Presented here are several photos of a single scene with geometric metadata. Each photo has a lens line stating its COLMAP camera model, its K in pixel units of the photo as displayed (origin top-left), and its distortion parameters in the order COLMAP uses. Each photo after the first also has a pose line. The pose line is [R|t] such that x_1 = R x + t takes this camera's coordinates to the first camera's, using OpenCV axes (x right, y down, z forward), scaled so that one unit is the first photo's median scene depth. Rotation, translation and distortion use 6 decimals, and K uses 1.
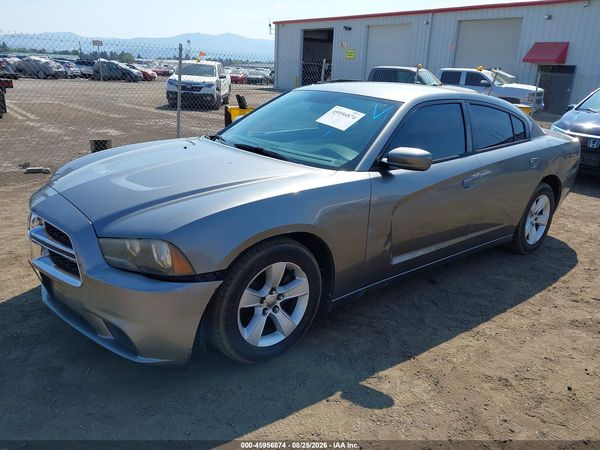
lens RADIAL K [[479.8, 0, 300.0], [0, 479.8, 225.0], [0, 0, 1]] dist [0.001558, -0.013267]
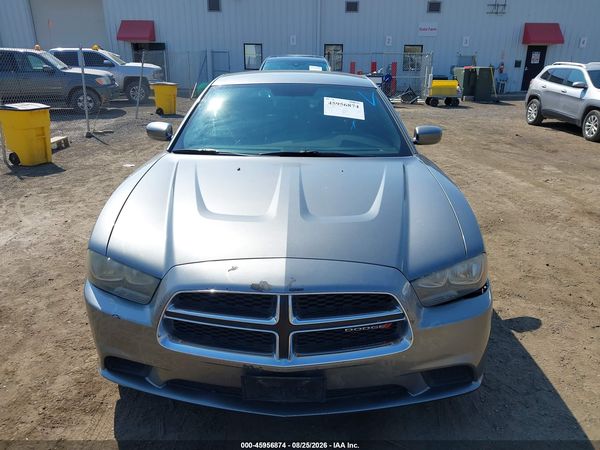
lens RADIAL K [[479.8, 0, 300.0], [0, 479.8, 225.0], [0, 0, 1]] dist [0.001558, -0.013267]
pose [[0.636414, -0.289079, 0.715130, -0.700935], [0.257246, 0.953583, 0.156539, -0.156583], [-0.727188, 0.084340, 0.681237, 0.362593]]
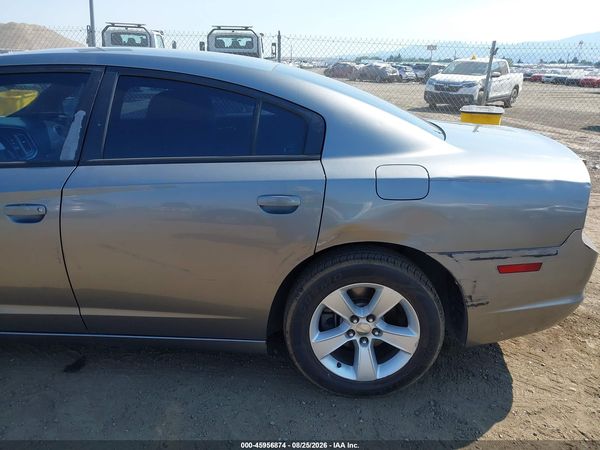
lens RADIAL K [[479.8, 0, 300.0], [0, 479.8, 225.0], [0, 0, 1]] dist [0.001558, -0.013267]
pose [[0.735979, 0.184756, -0.651306, 0.910889], [-0.193353, 0.979334, 0.059318, -0.151824], [0.648806, 0.082276, 0.756493, 0.725872]]
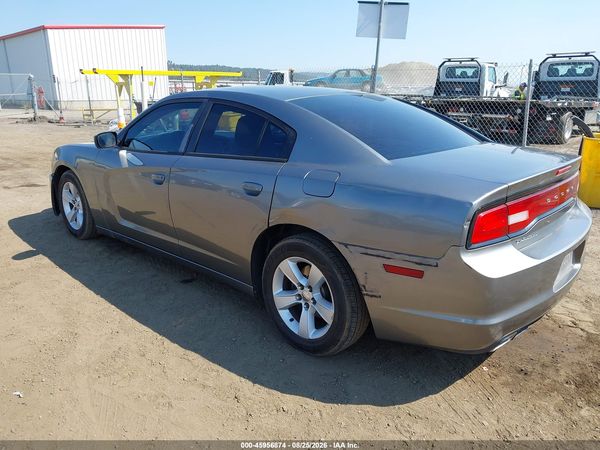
lens RADIAL K [[476.3, 0, 300.0], [0, 476.3, 225.0], [0, 0, 1]] dist [0.018634, -0.007924]
pose [[0.100528, 0.220794, -0.970126, 1.293996], [-0.297443, 0.937141, 0.182465, -0.242455], [0.949432, 0.270215, 0.159882, 1.052695]]
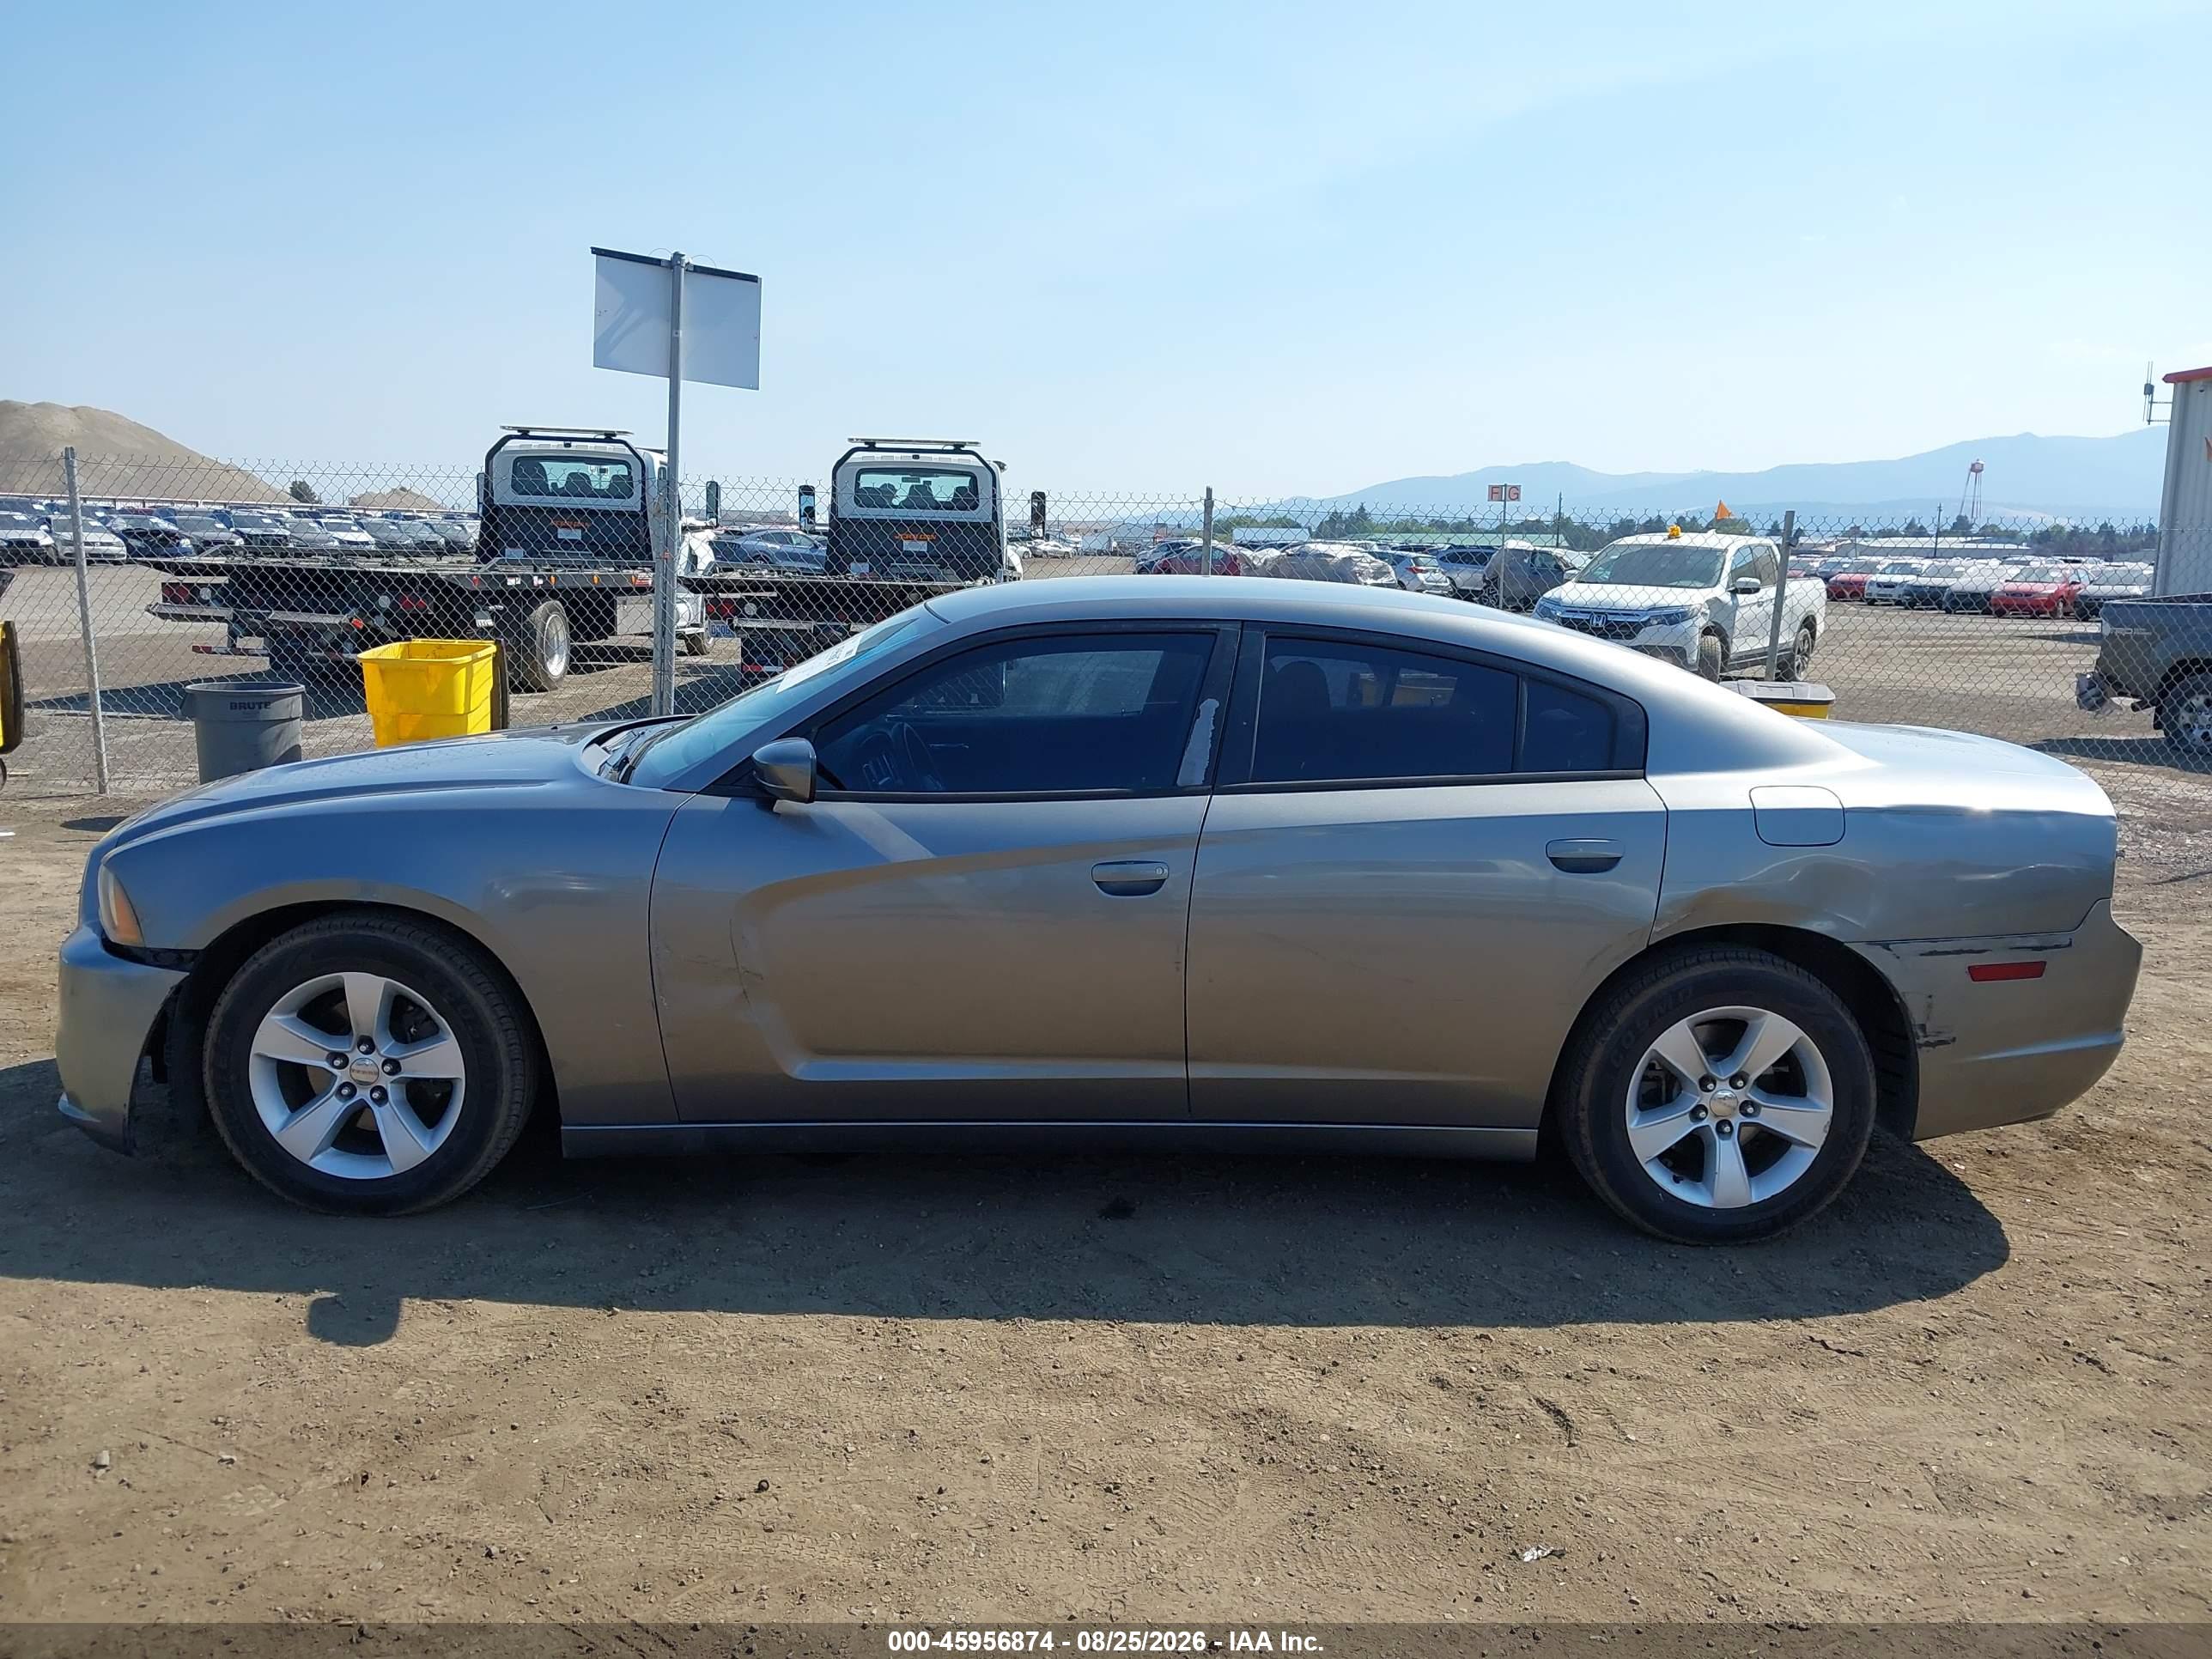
lens RADIAL K [[1785.1, 0, 1106.0], [0, 1785.1, 829.5], [0, 0, 1]] dist [-0.002241, -0.006468]
pose [[0.773371, 0.068603, -0.630231, 1.005533], [-0.176488, 0.978126, -0.110099, 0.008638], [0.608892, 0.196375, 0.768562, 0.112974]]
